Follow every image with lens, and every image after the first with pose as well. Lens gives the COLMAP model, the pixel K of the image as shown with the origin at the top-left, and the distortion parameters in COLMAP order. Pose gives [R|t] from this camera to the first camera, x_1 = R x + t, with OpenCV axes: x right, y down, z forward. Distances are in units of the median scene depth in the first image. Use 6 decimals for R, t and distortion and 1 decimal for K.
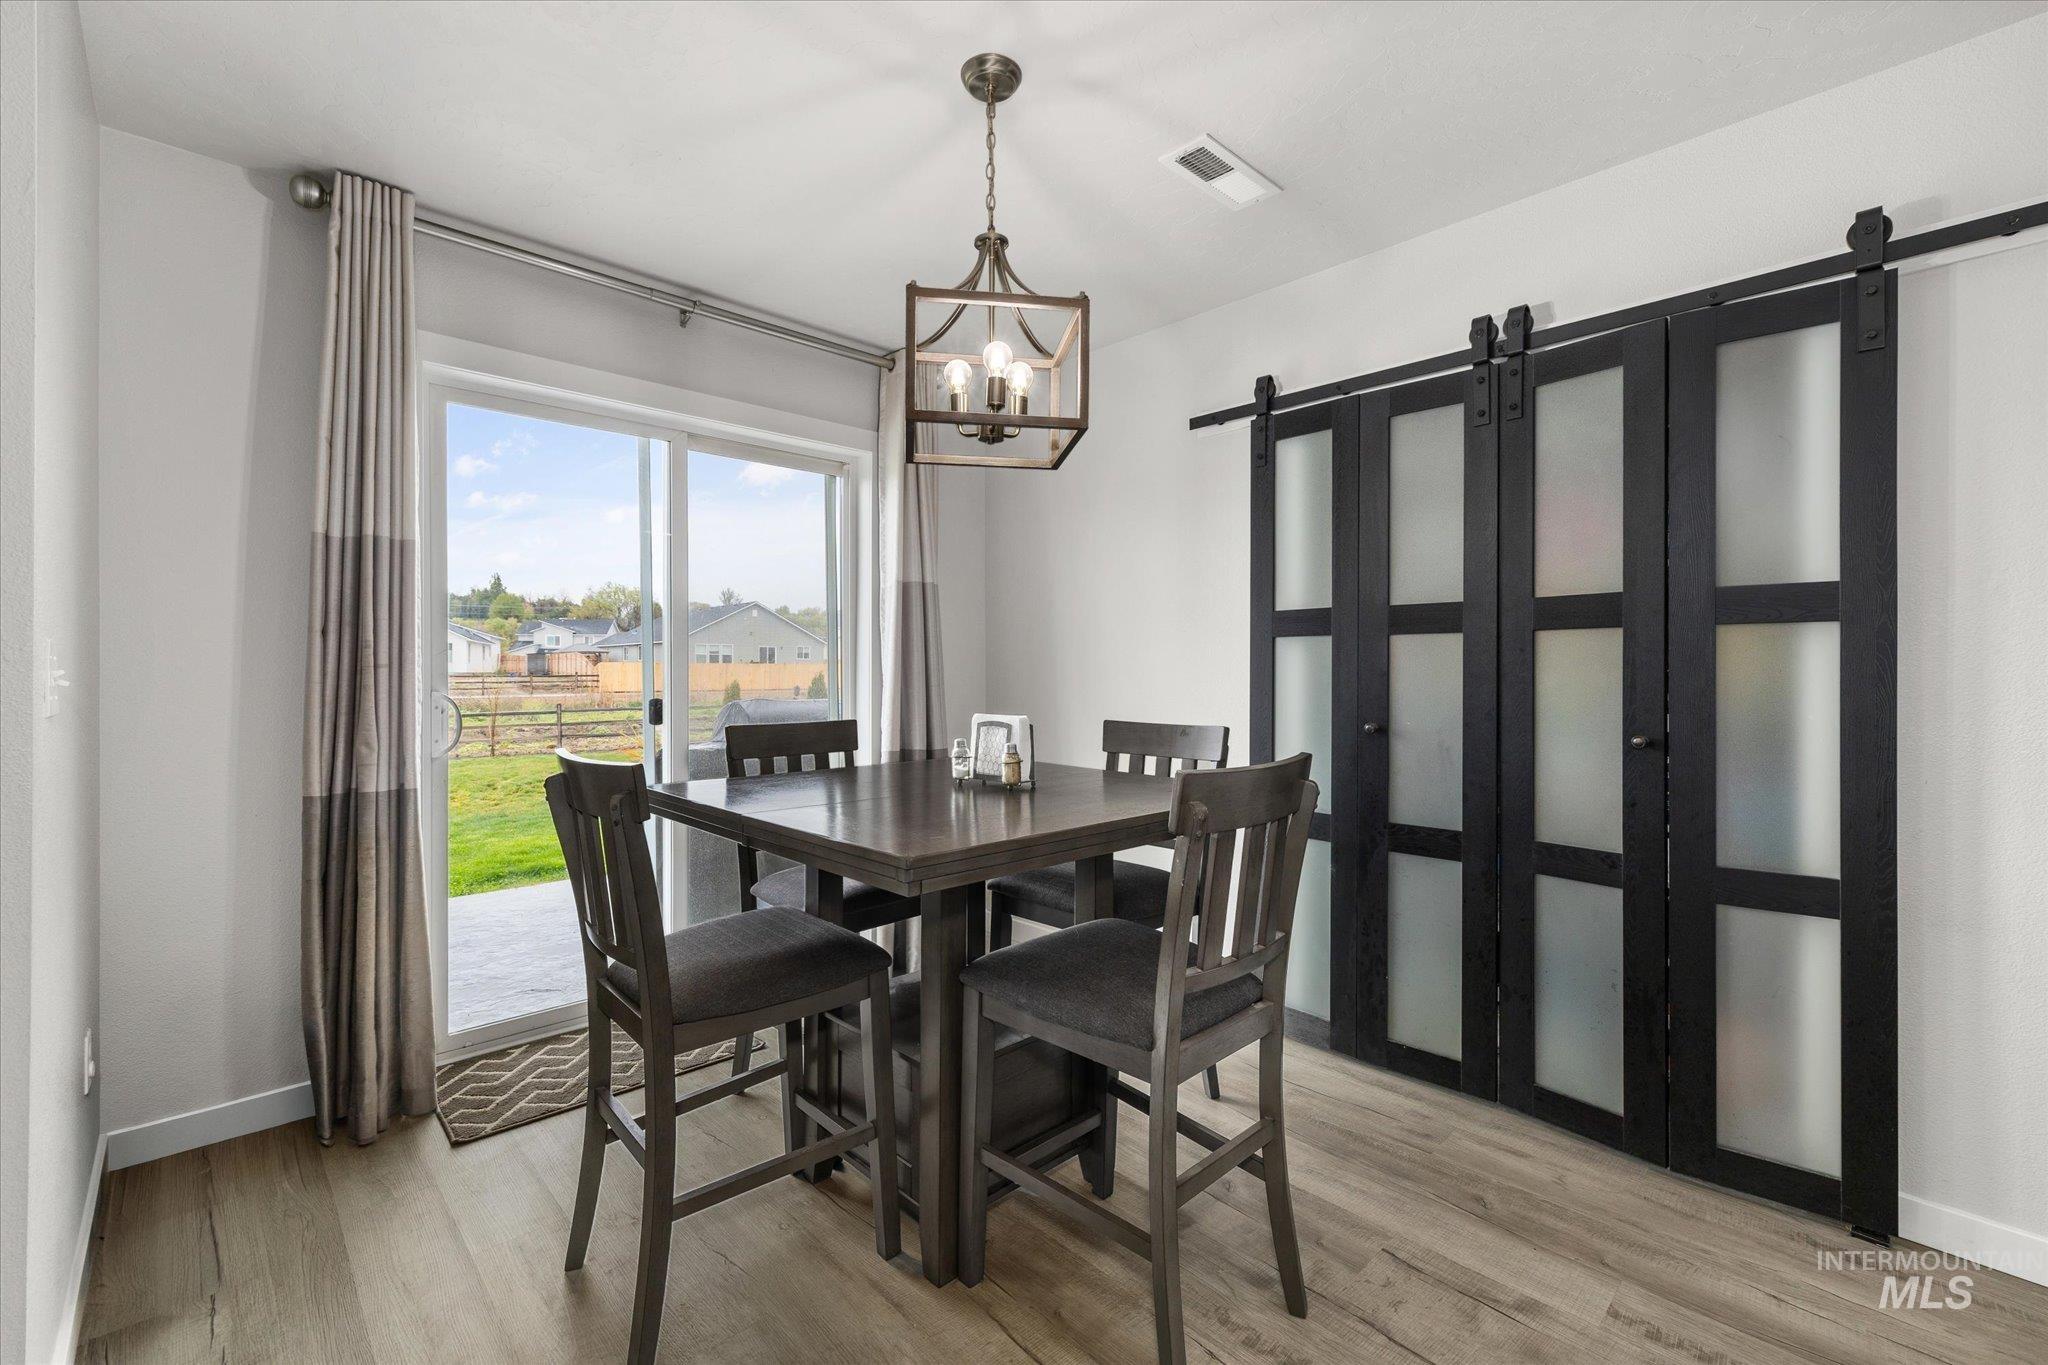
lens RADIAL K [[870.2, 0, 1029.3], [0, 870.2, 678.4], [0, 0, 1]] dist [0.002918, 0.000623]
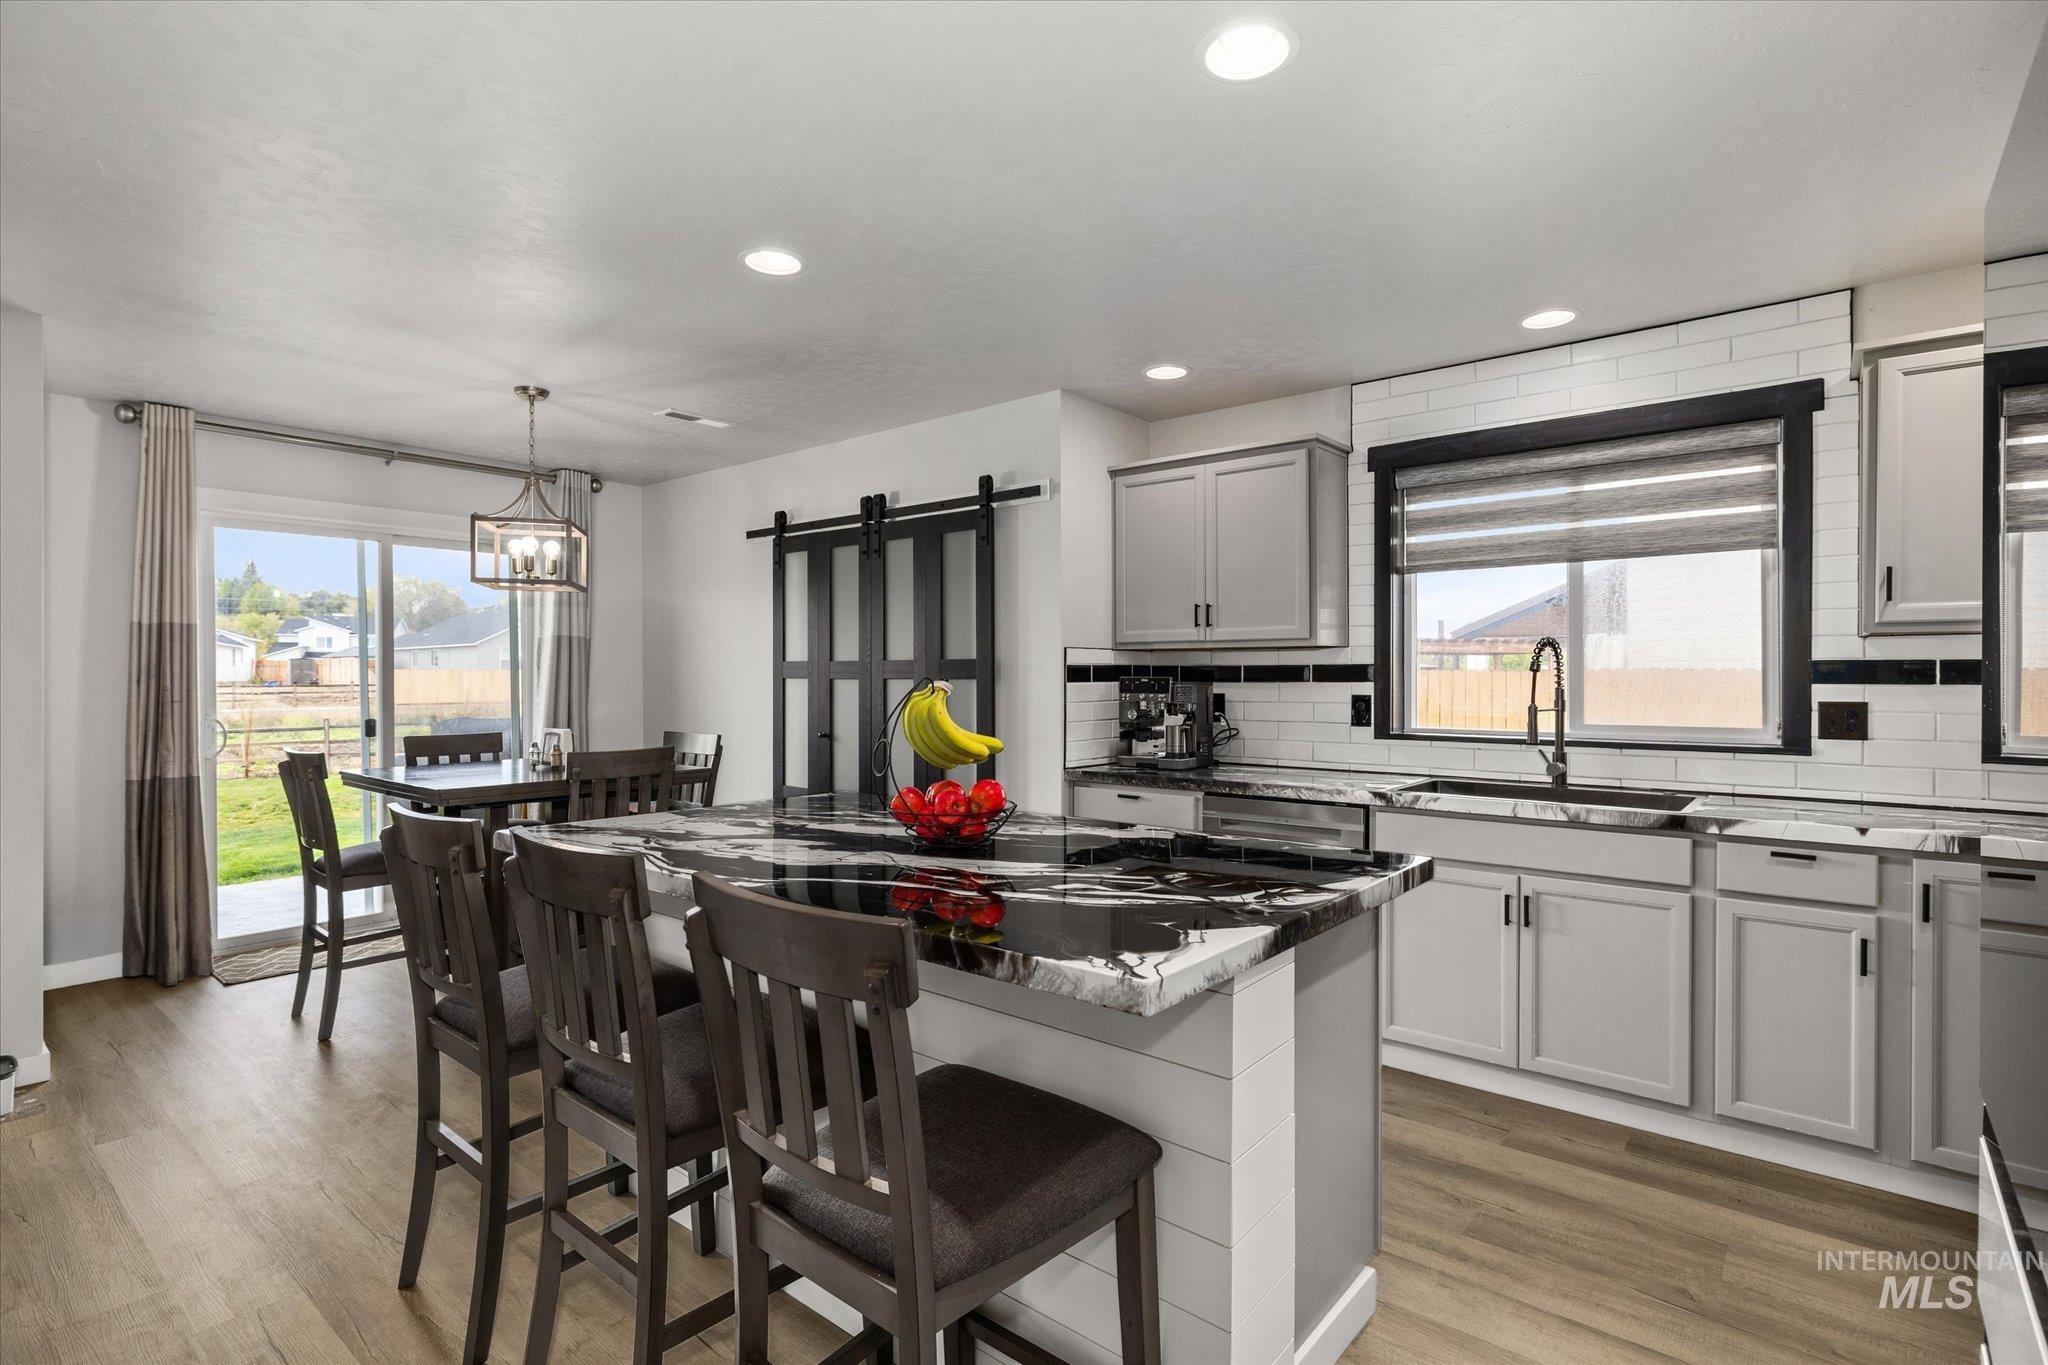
lens RADIAL K [[984.4, 0, 1029.0], [0, 984.4, 688.4], [0, 0, 1]] dist [-0.003026, -0.000632]
pose [[0.992648, -0.003906, 0.120972, 0.621356], [0.003443, 0.999986, 0.004043, -0.039830], [-0.120986, -0.003596, 0.992648, -1.017050]]
